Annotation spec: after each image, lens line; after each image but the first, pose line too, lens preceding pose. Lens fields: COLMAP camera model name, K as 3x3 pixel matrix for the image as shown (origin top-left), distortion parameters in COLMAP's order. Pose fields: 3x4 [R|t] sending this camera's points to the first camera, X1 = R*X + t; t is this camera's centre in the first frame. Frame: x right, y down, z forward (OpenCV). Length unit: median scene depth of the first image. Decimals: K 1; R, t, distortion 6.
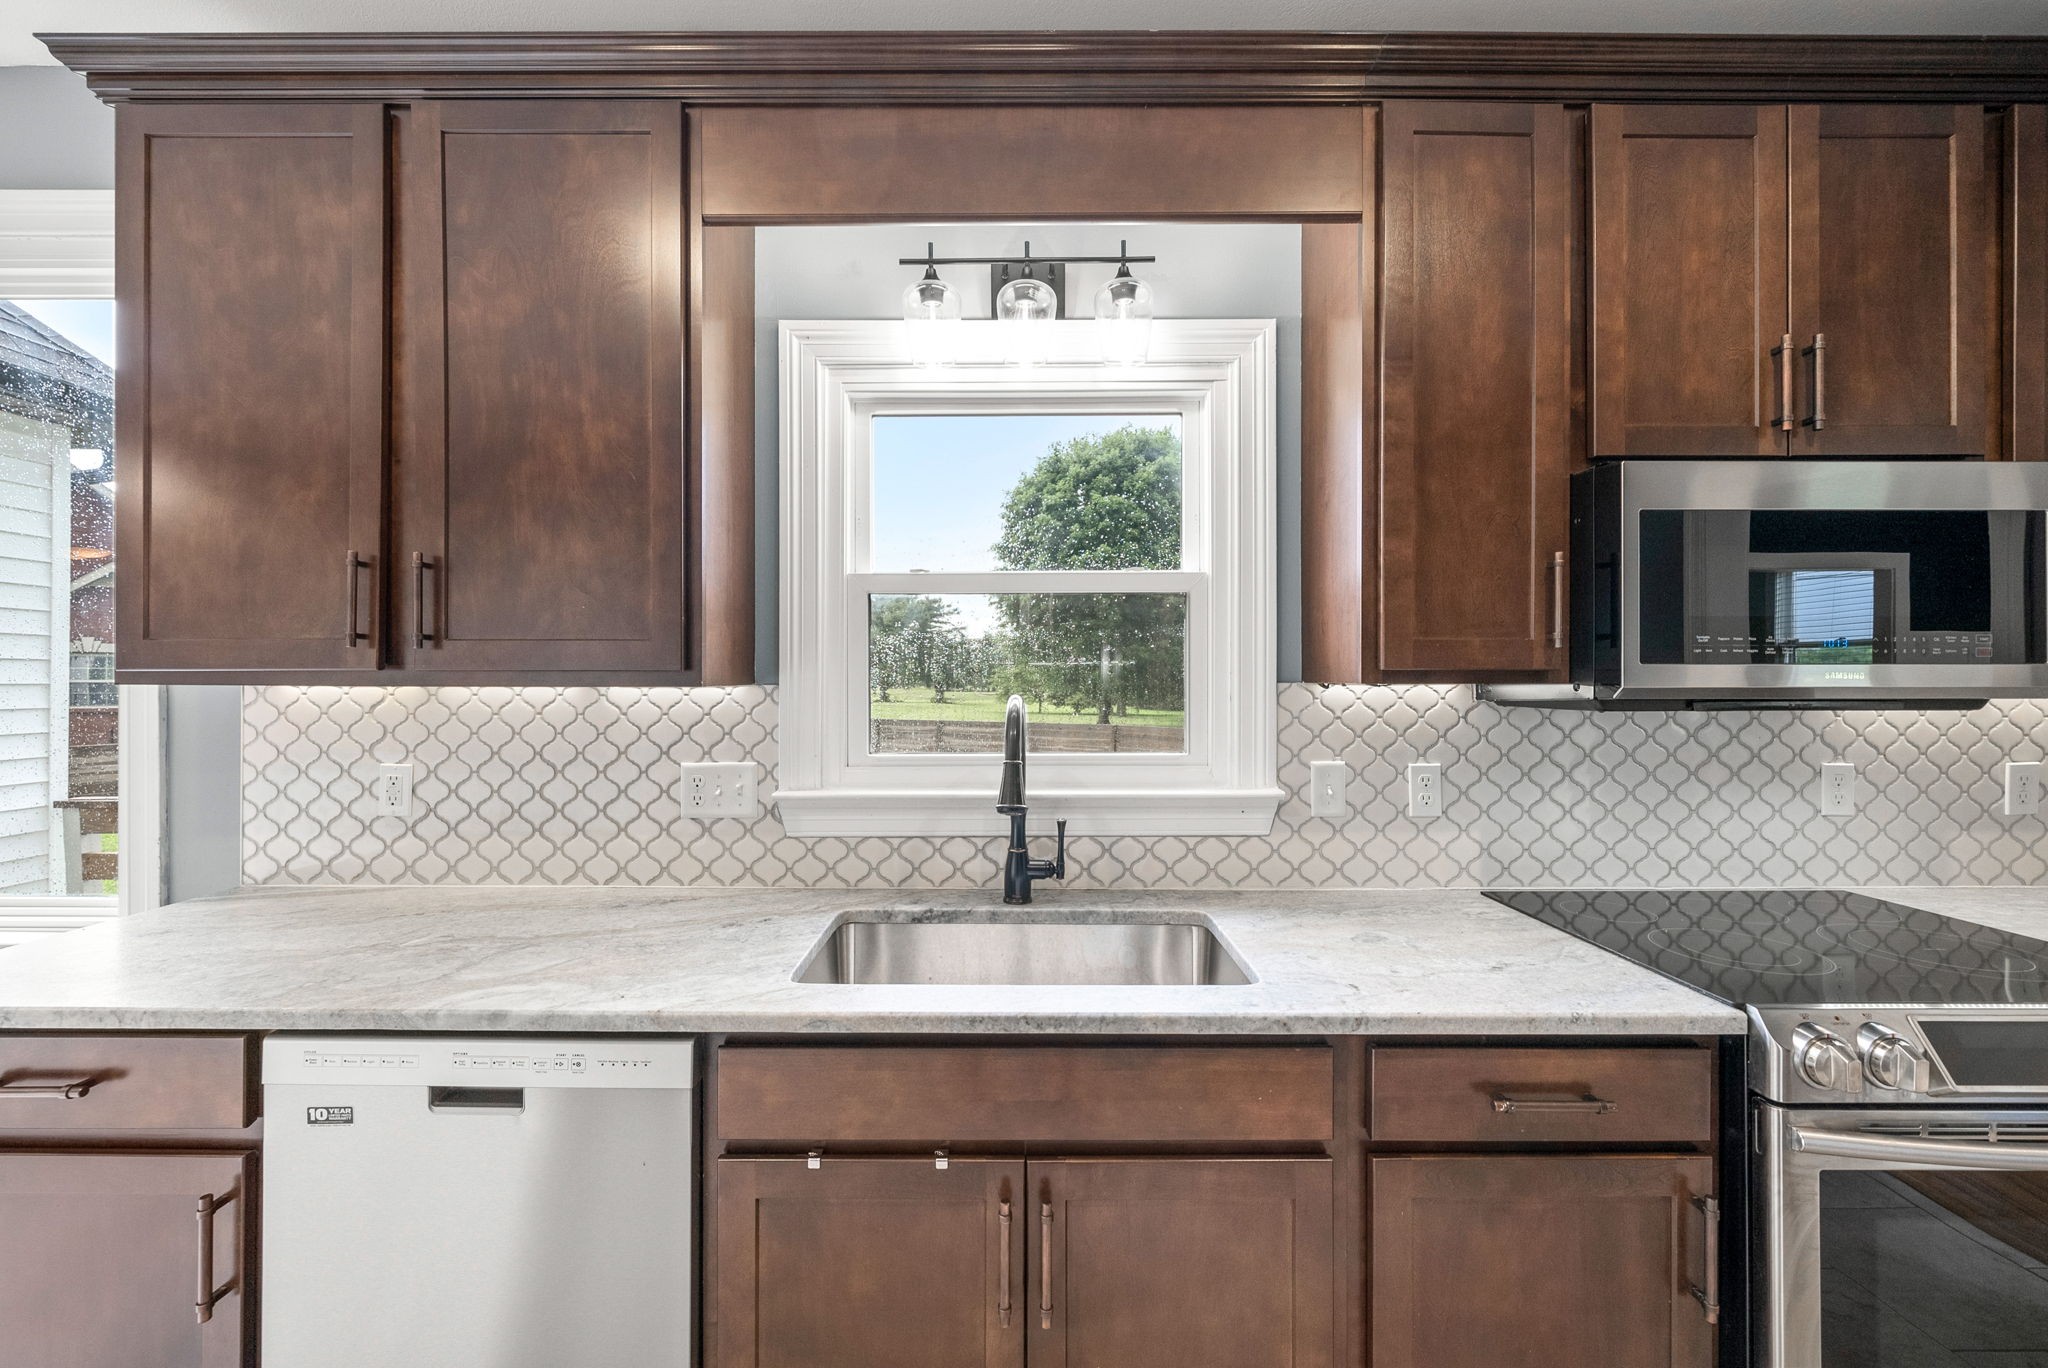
lens RADIAL K [[786.7, 0, 1008.5], [0, 786.7, 686.4], [0, 0, 1]] dist [-0.000869, -0.000009]
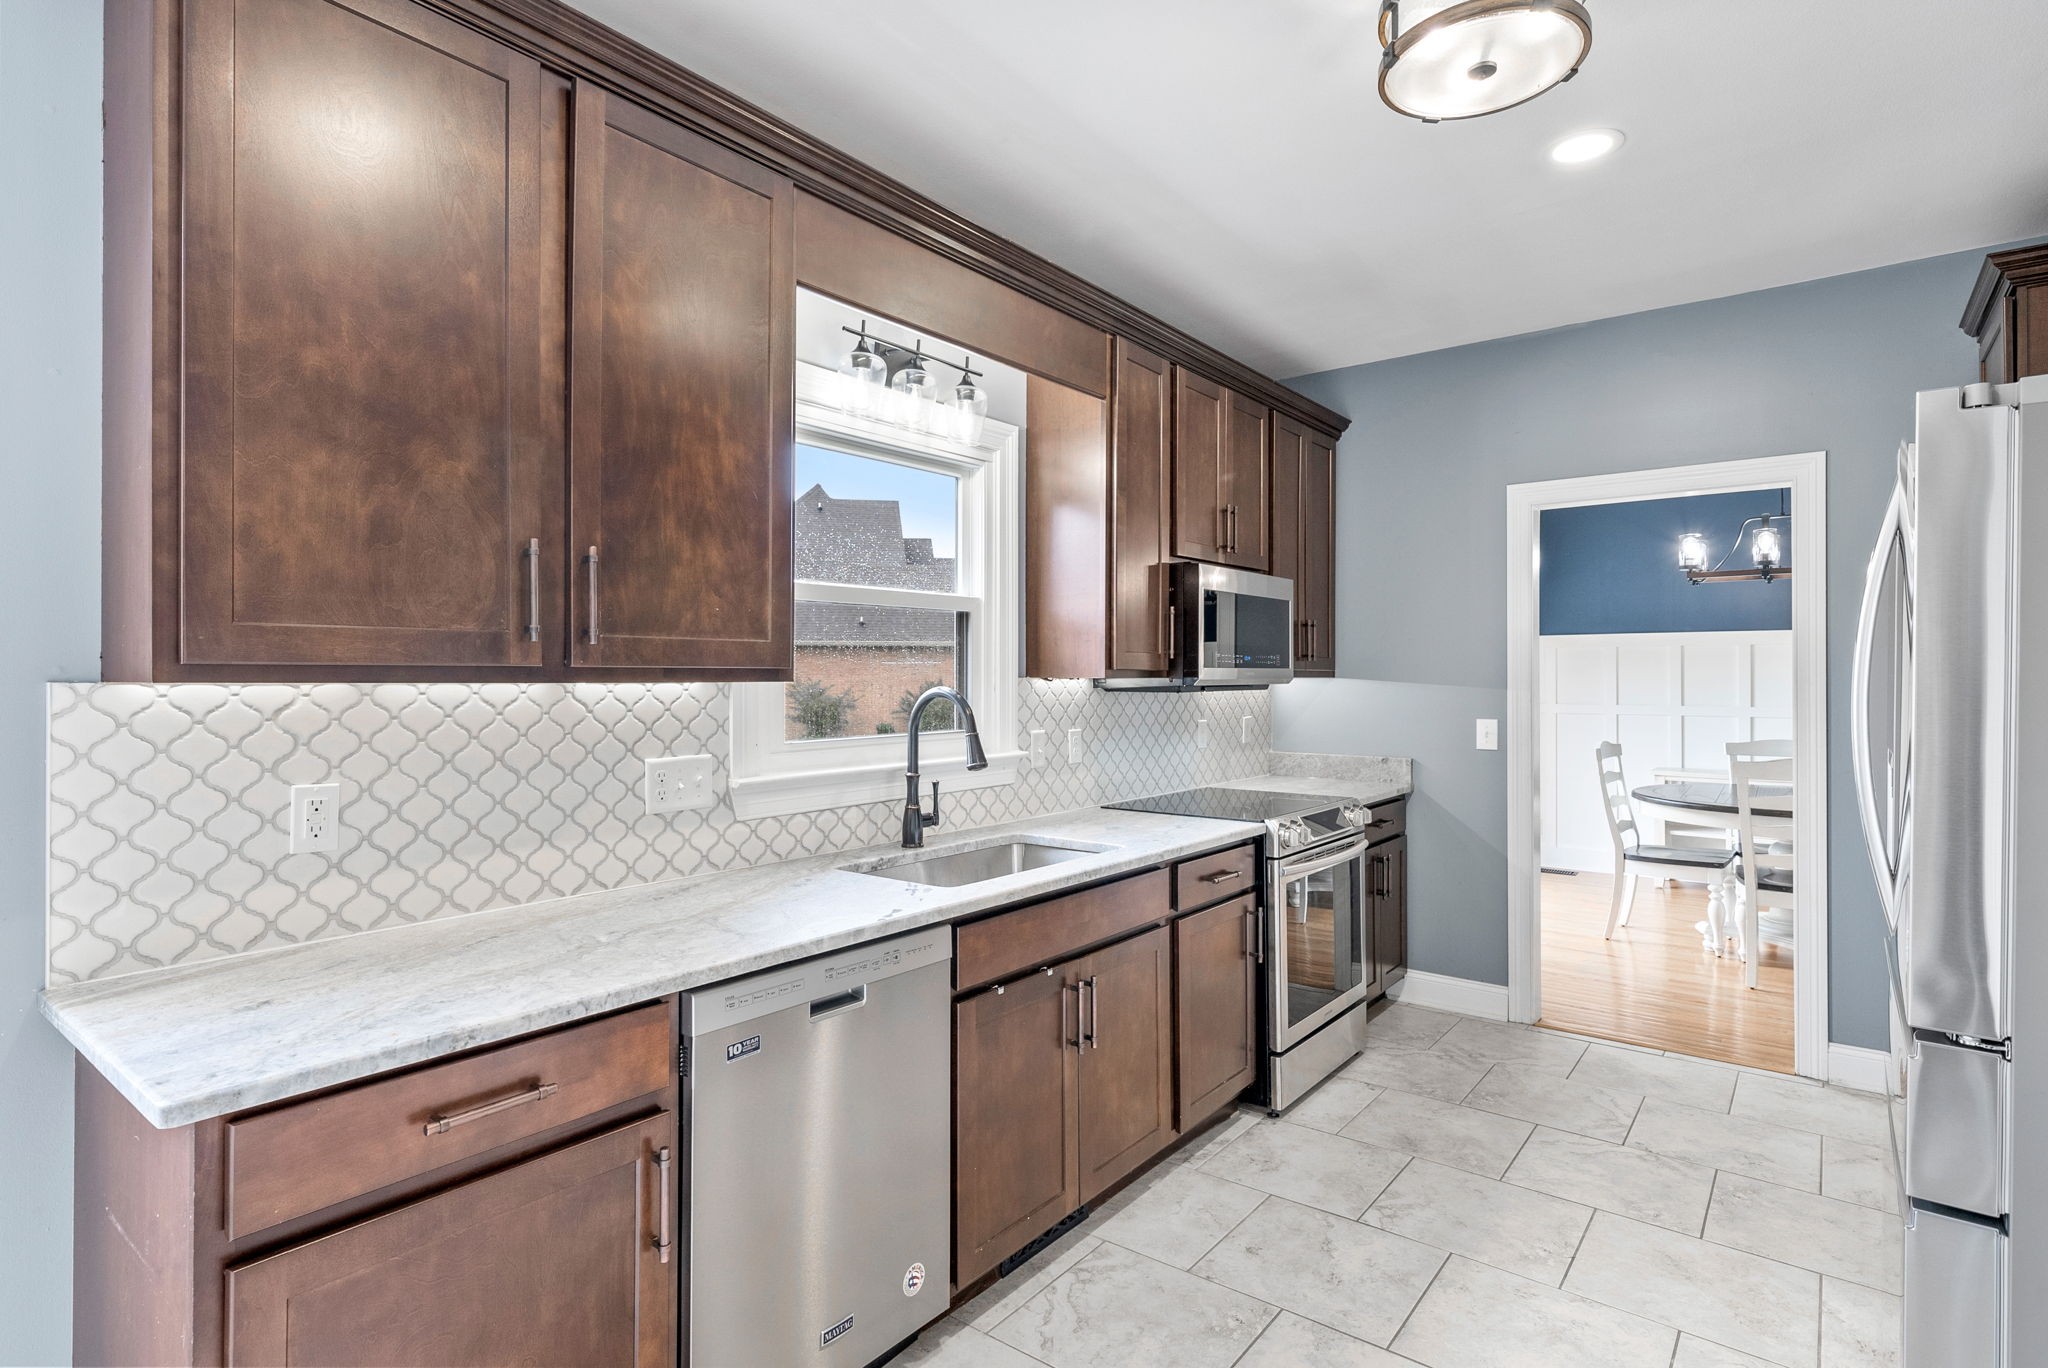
lens RADIAL K [[1027.5, 0, 1024.0], [0, 1027.5, 684.0], [0, 0, 1]] dist [0.002141, 0.000203]
pose [[0.615074, -0.006354, 0.788444, -1.204673], [0.004401, 0.999980, 0.004625, -0.001593], [-0.788457, 0.000625, 0.615090, -0.182139]]
